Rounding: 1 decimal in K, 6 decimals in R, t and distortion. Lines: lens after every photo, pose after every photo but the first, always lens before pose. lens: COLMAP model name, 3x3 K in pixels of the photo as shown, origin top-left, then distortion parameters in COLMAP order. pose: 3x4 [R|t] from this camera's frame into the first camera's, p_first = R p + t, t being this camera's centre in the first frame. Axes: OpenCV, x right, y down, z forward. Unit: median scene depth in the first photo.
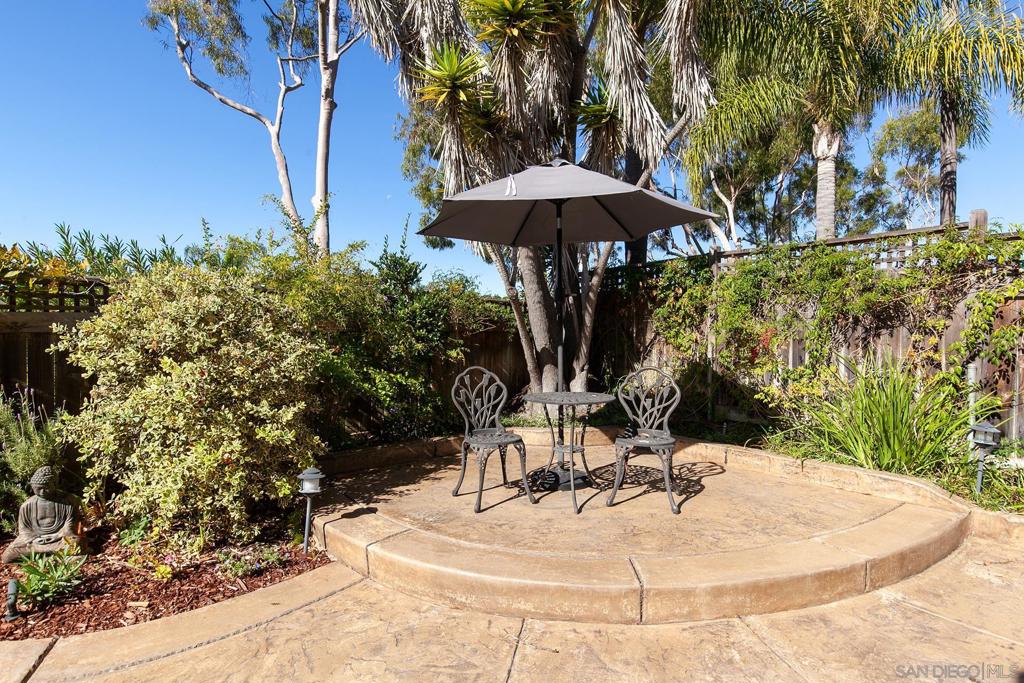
lens RADIAL K [[557.2, 0, 510.6], [0, 557.2, 342.0], [0, 0, 1]] dist [0.012564, -0.000400]
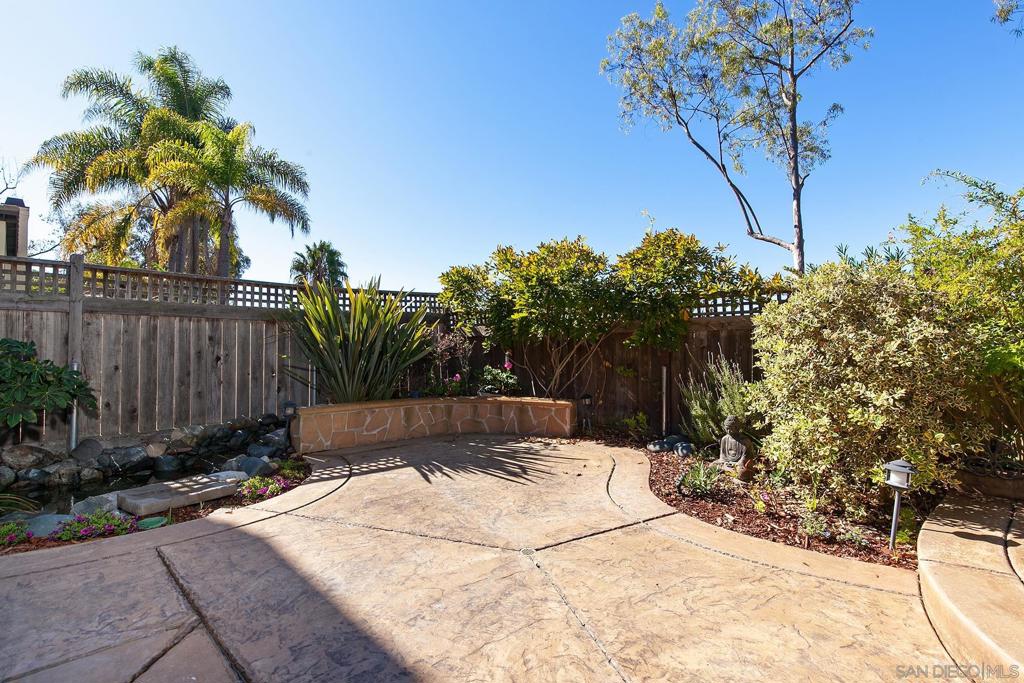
lens RADIAL K [[492.3, 0, 509.3], [0, 492.3, 338.5], [0, 0, 1]] dist [-0.003997, -0.000337]
pose [[0.084637, -0.018622, -0.996238, 0.253917], [-0.018383, 0.999626, -0.020247, 0.033914], [0.996242, 0.020028, 0.084263, 0.182889]]
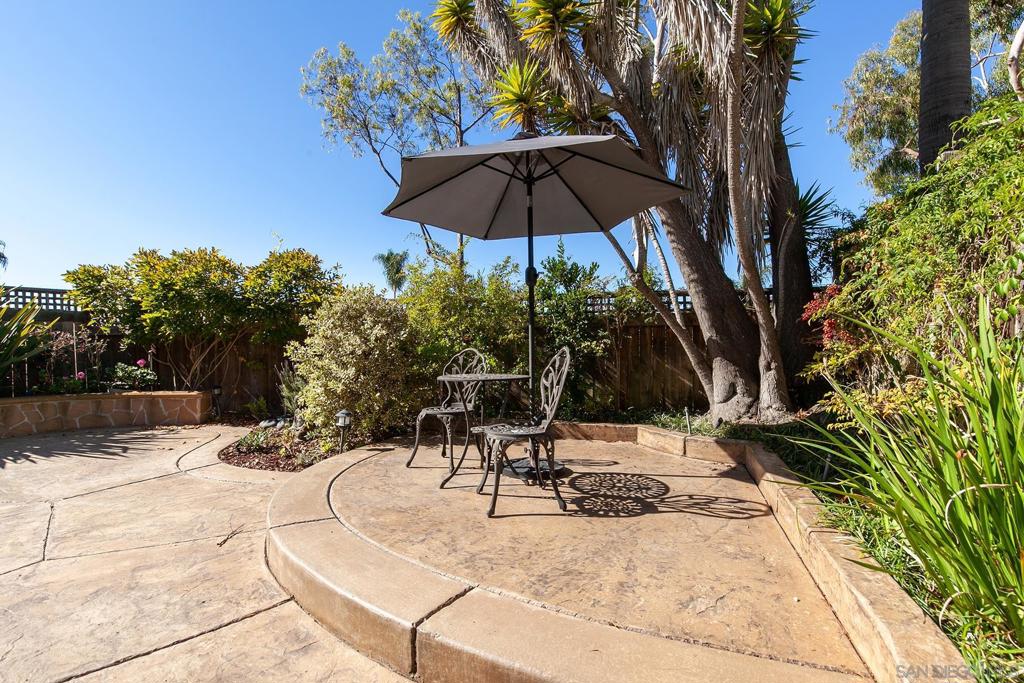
lens RADIAL K [[484.8, 0, 513.2], [0, 484.8, 340.9], [0, 0, 1]] dist [0.001581, 0.001474]
pose [[0.527636, -0.017134, -0.849297, 0.644651], [-0.011828, 0.999551, -0.027514, 0.043823], [0.849388, 0.024563, 0.527197, 0.442178]]
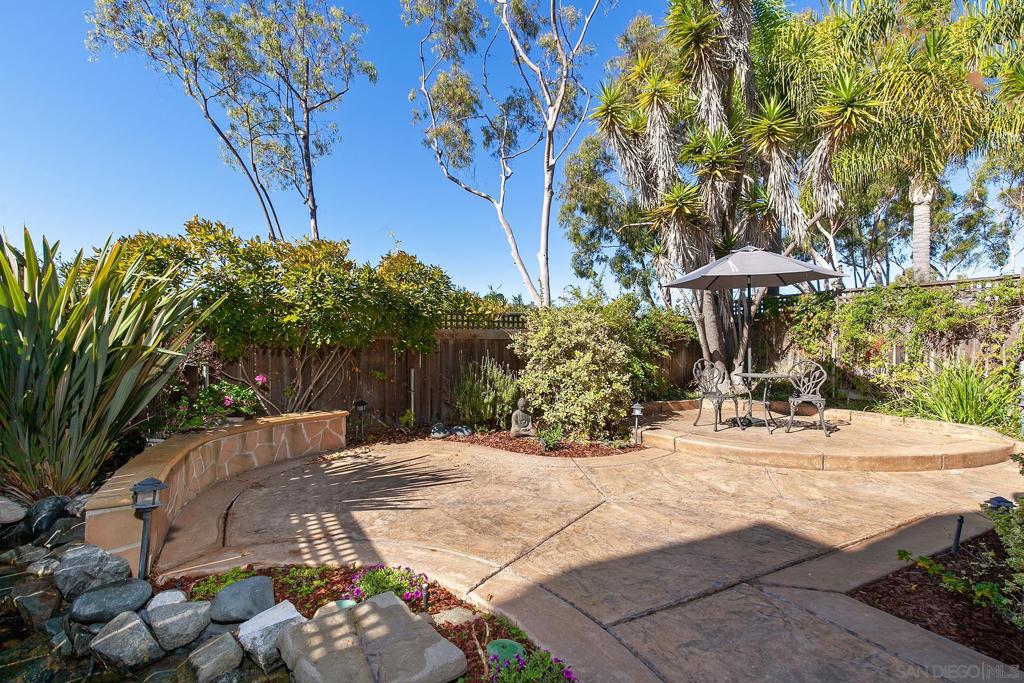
lens RADIAL K [[467.3, 0, 518.6], [0, 467.3, 339.7], [0, 0, 1]] dist [0.012698, -0.001538]
pose [[0.980415, 0.004655, -0.196886, -0.286298], [-0.008753, 0.999763, -0.019952, 0.013715], [0.196746, 0.021285, 0.980223, -0.528050]]
